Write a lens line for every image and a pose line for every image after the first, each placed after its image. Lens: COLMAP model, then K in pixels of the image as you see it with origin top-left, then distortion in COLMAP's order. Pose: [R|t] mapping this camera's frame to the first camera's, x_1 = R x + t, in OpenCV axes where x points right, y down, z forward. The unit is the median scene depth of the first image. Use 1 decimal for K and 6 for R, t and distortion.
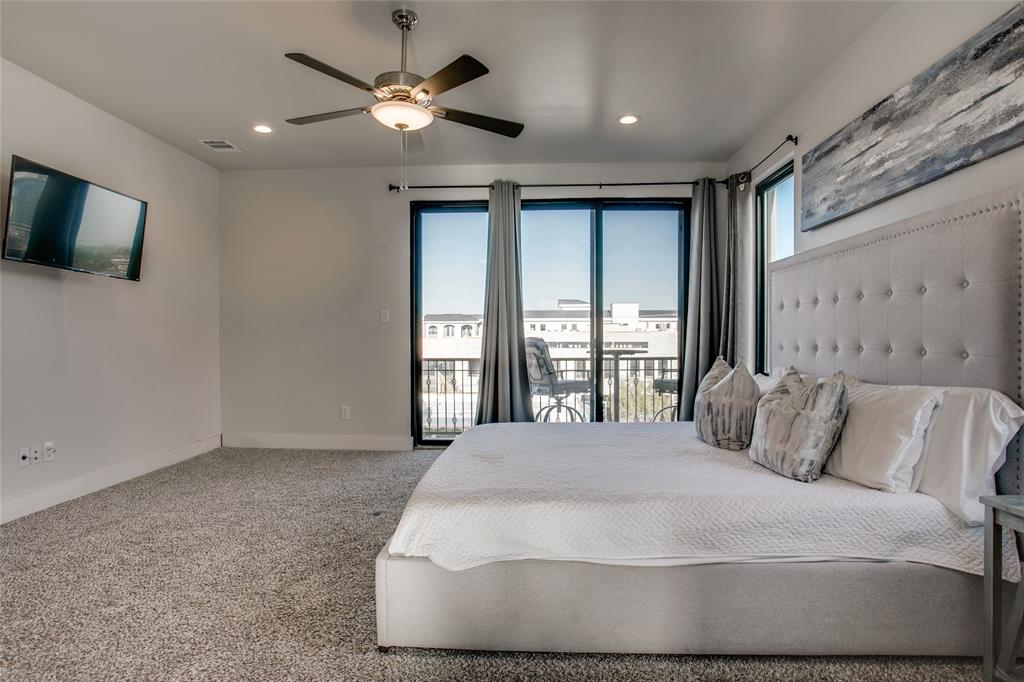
lens RADIAL K [[522.5, 0, 513.4], [0, 522.5, 342.5], [0, 0, 1]] dist [0.002317, 0.000517]
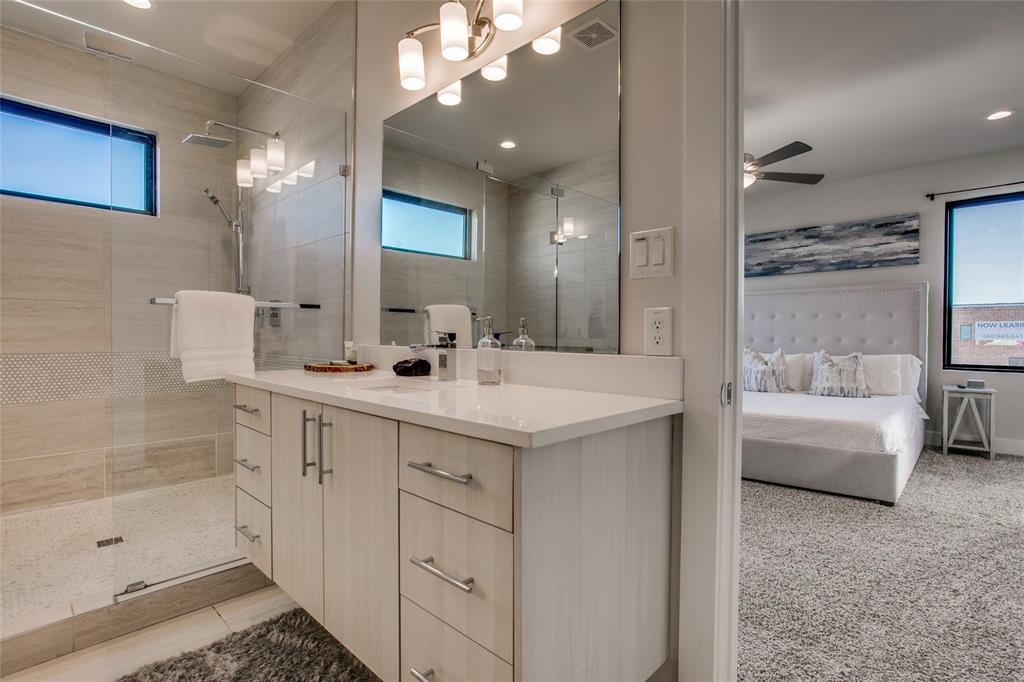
lens RADIAL K [[478.1, 0, 513.0], [0, 478.1, 340.4], [0, 0, 1]] dist [-0.001274, -0.000130]
pose [[0.641157, -0.004847, 0.767394, -1.866060], [-0.000444, 0.999978, 0.006687, 0.000622], [-0.767409, -0.004628, 0.641141, 0.768419]]
